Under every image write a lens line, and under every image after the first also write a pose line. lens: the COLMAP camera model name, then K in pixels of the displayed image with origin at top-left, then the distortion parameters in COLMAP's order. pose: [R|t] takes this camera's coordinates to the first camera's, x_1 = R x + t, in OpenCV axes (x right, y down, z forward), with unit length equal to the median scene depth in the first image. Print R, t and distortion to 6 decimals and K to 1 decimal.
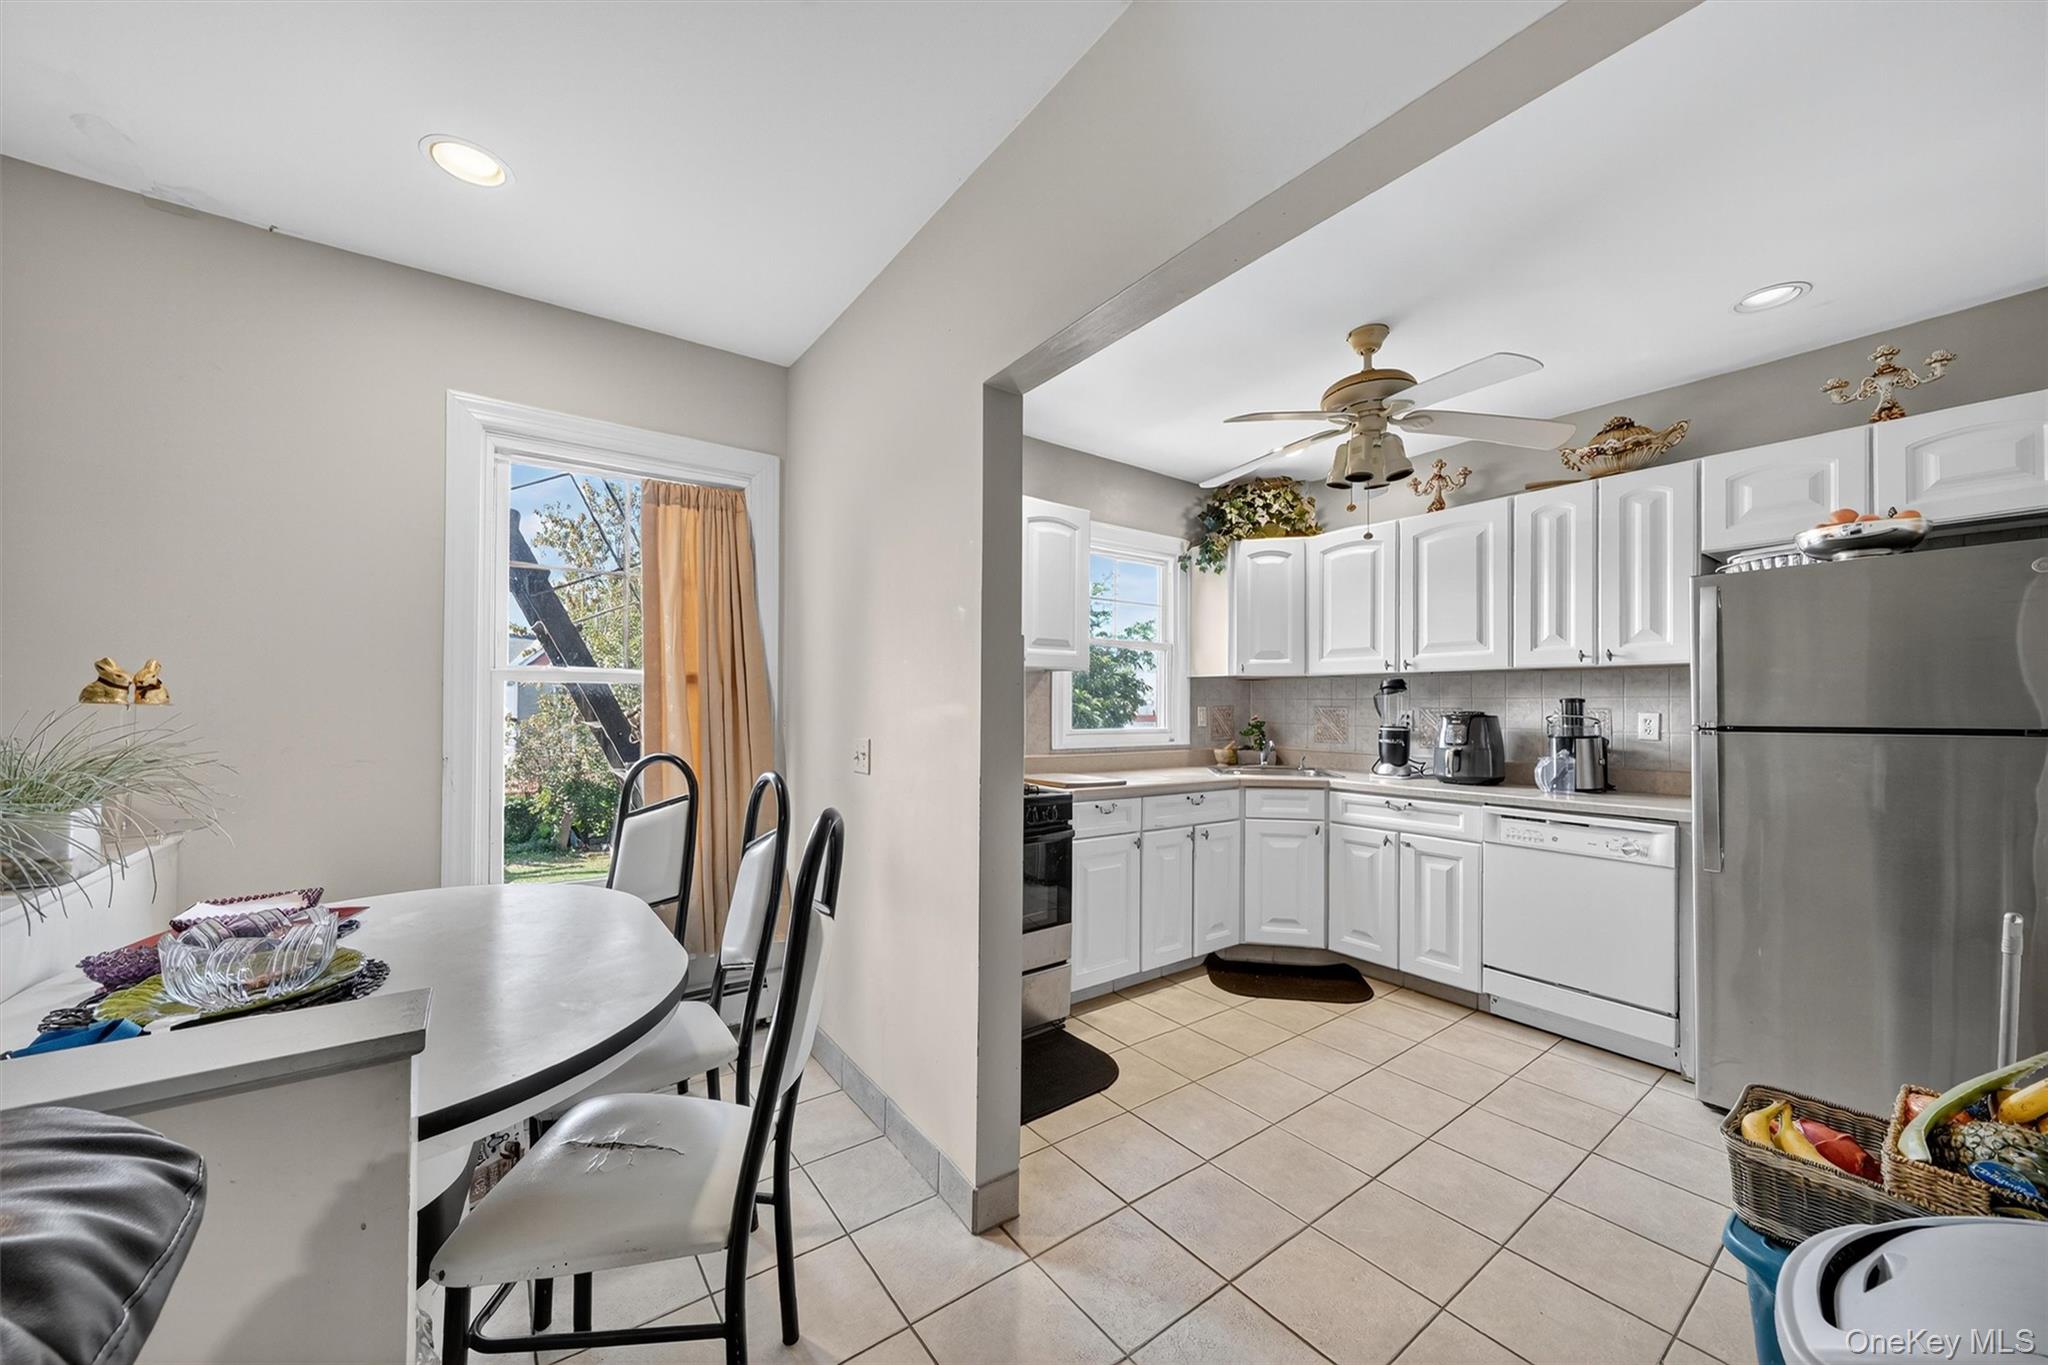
lens RADIAL K [[722.0, 0, 1022.1], [0, 722.0, 699.1], [0, 0, 1]] dist [-0.001349, -0.000735]
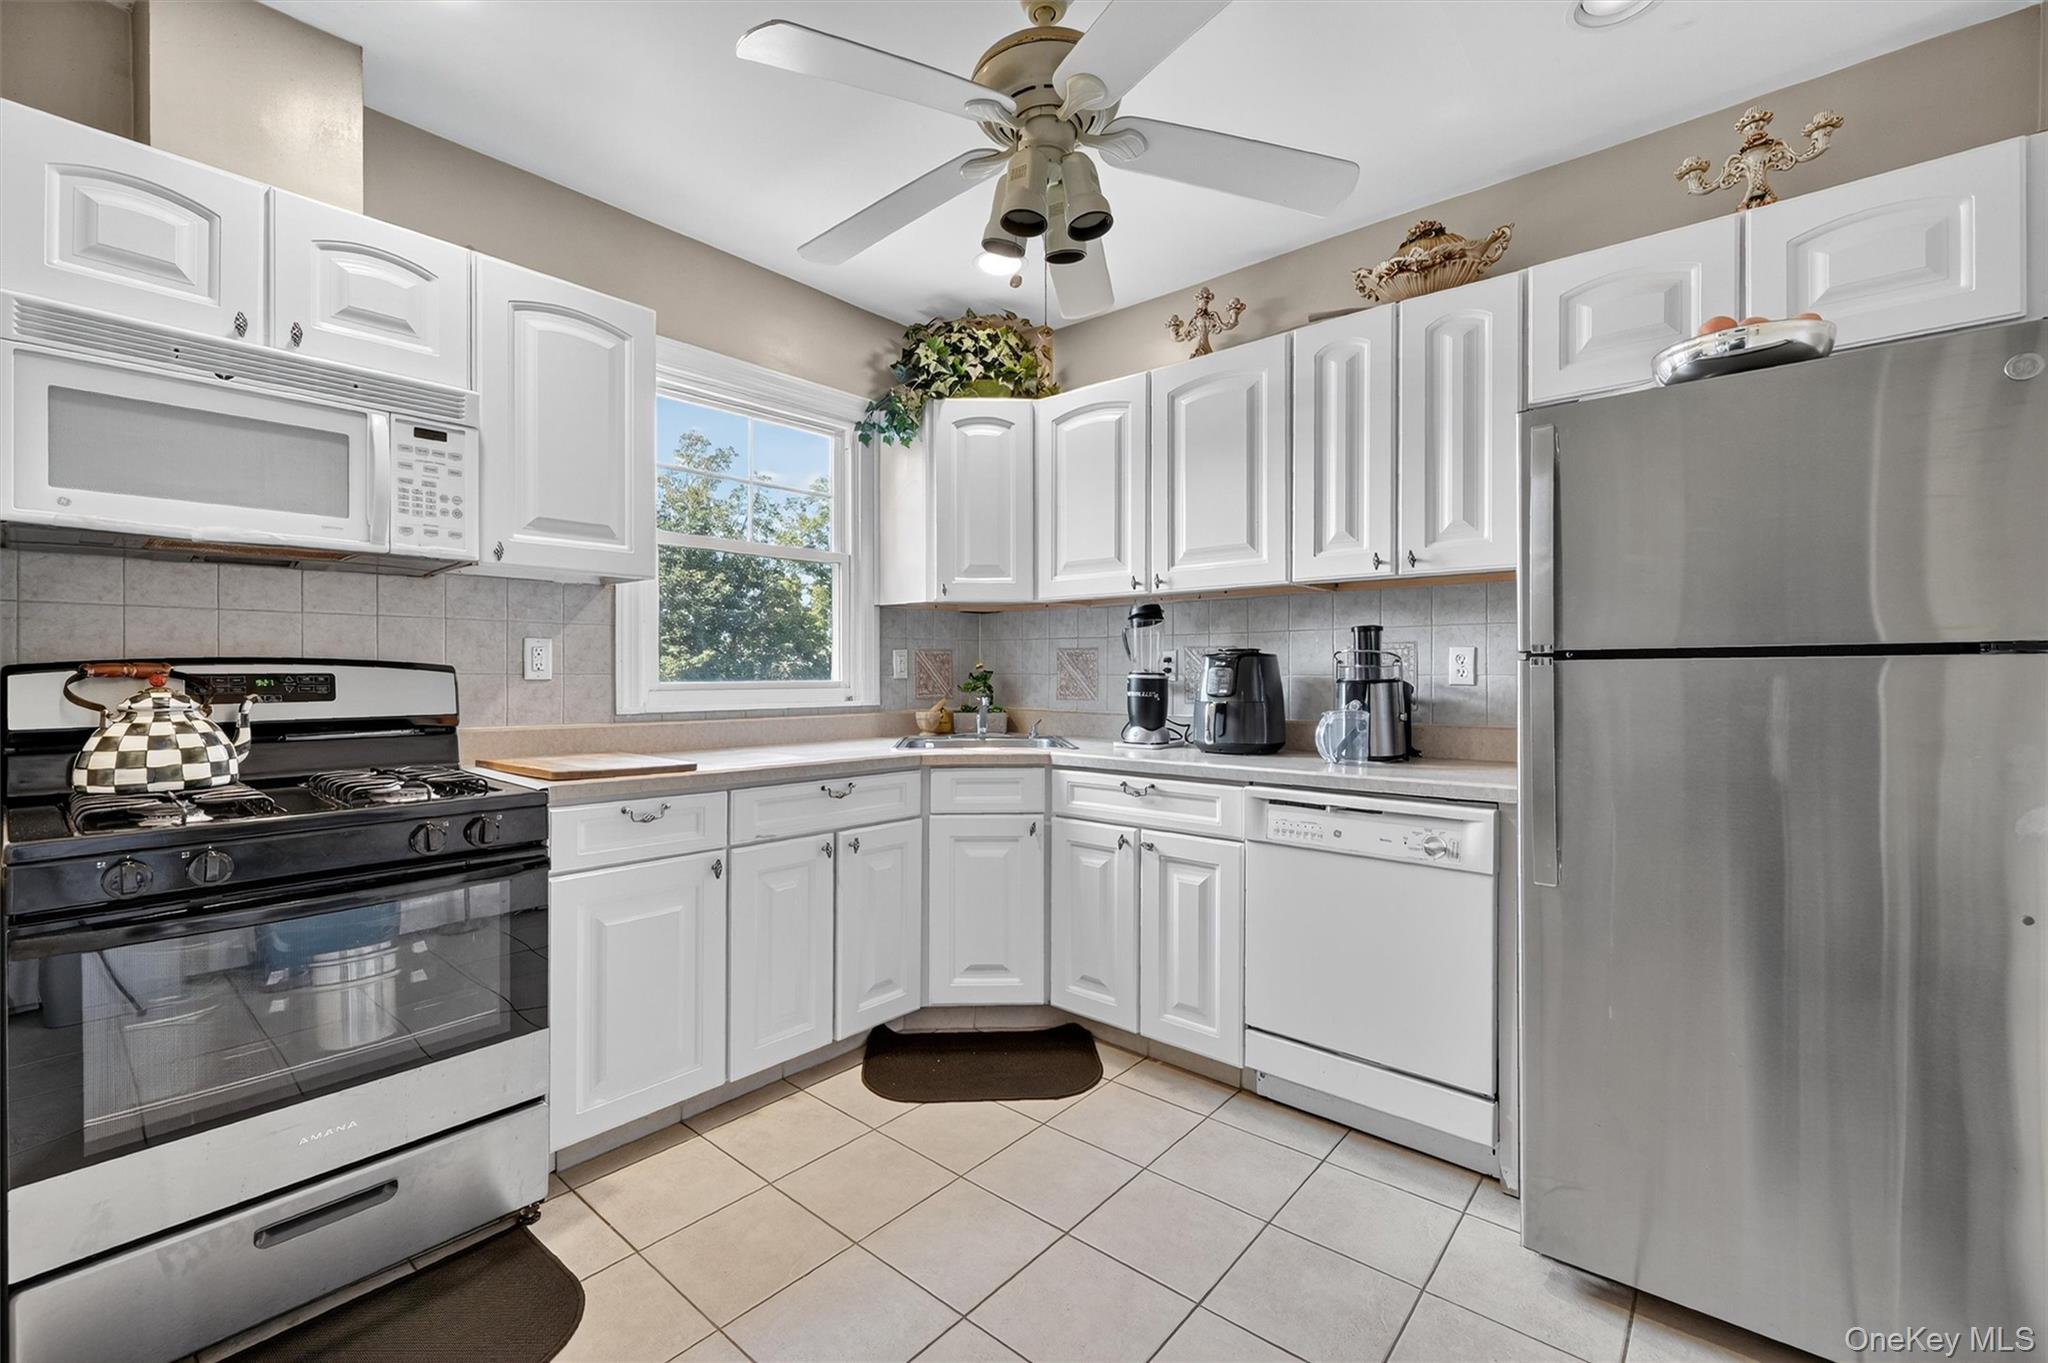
lens RADIAL K [[857.0, 0, 1006.3], [0, 857.0, 672.8], [0, 0, 1]] dist [-0.000969, -0.000876]
pose [[0.975757, -0.005792, 0.218779, 0.241593], [0.003216, 0.999921, 0.012129, 0.032405], [-0.218832, -0.011132, 0.975699, 0.269111]]
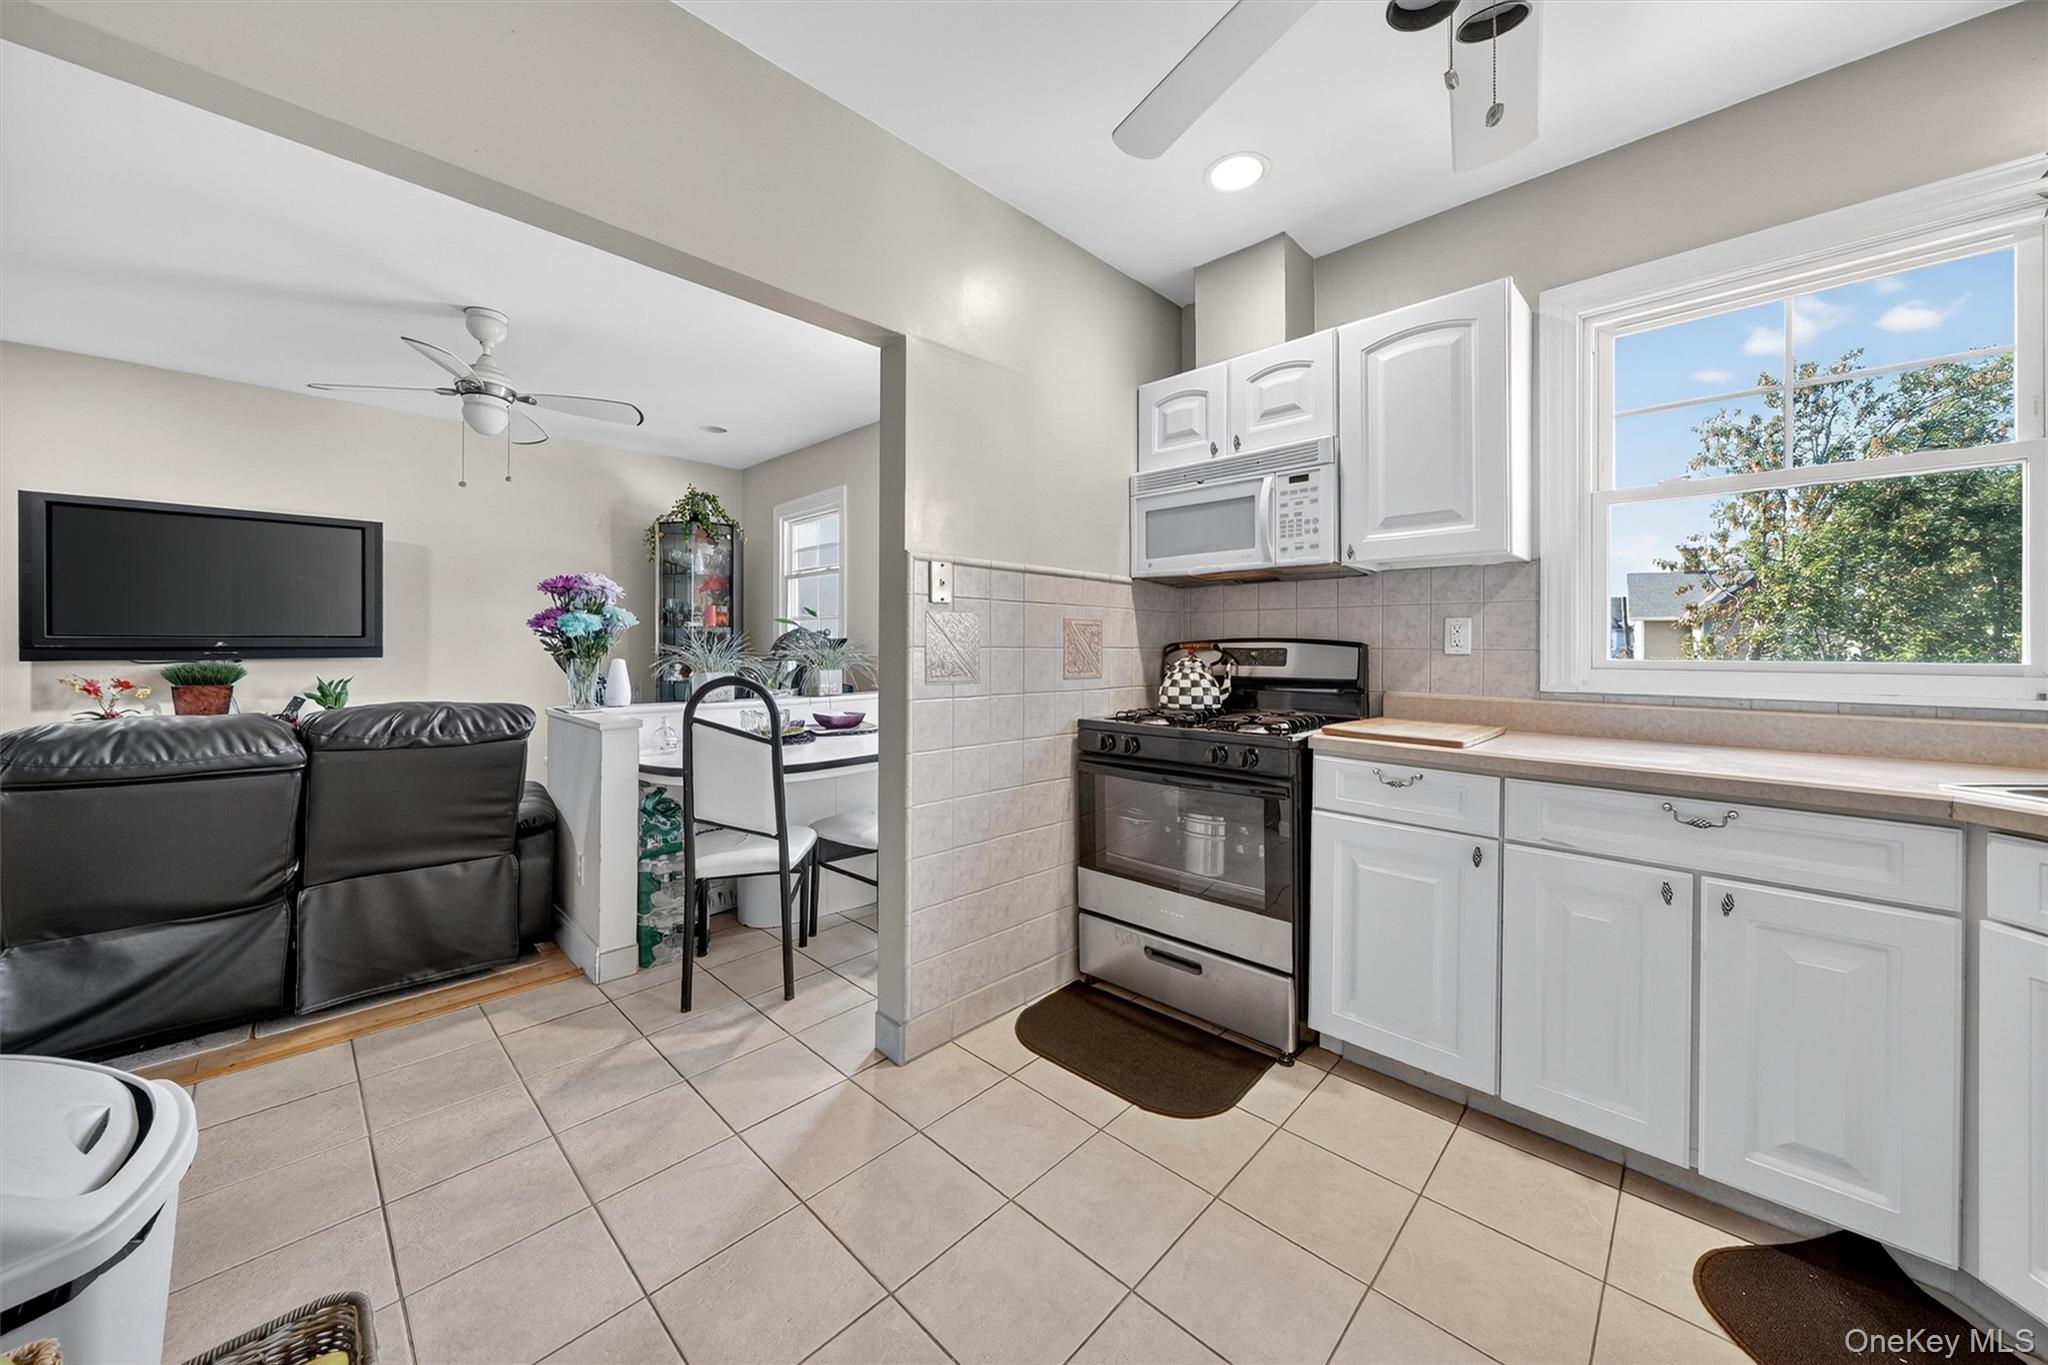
lens RADIAL K [[722.0, 0, 1034.3], [0, 722.0, 643.6], [0, 0, 1]] dist [-0.001349, -0.000735]
pose [[0.183417, -0.007958, -0.983003, 0.651985], [0.007008, 0.999952, -0.006788, 0.037906], [0.983010, -0.005644, 0.183464, 0.570604]]
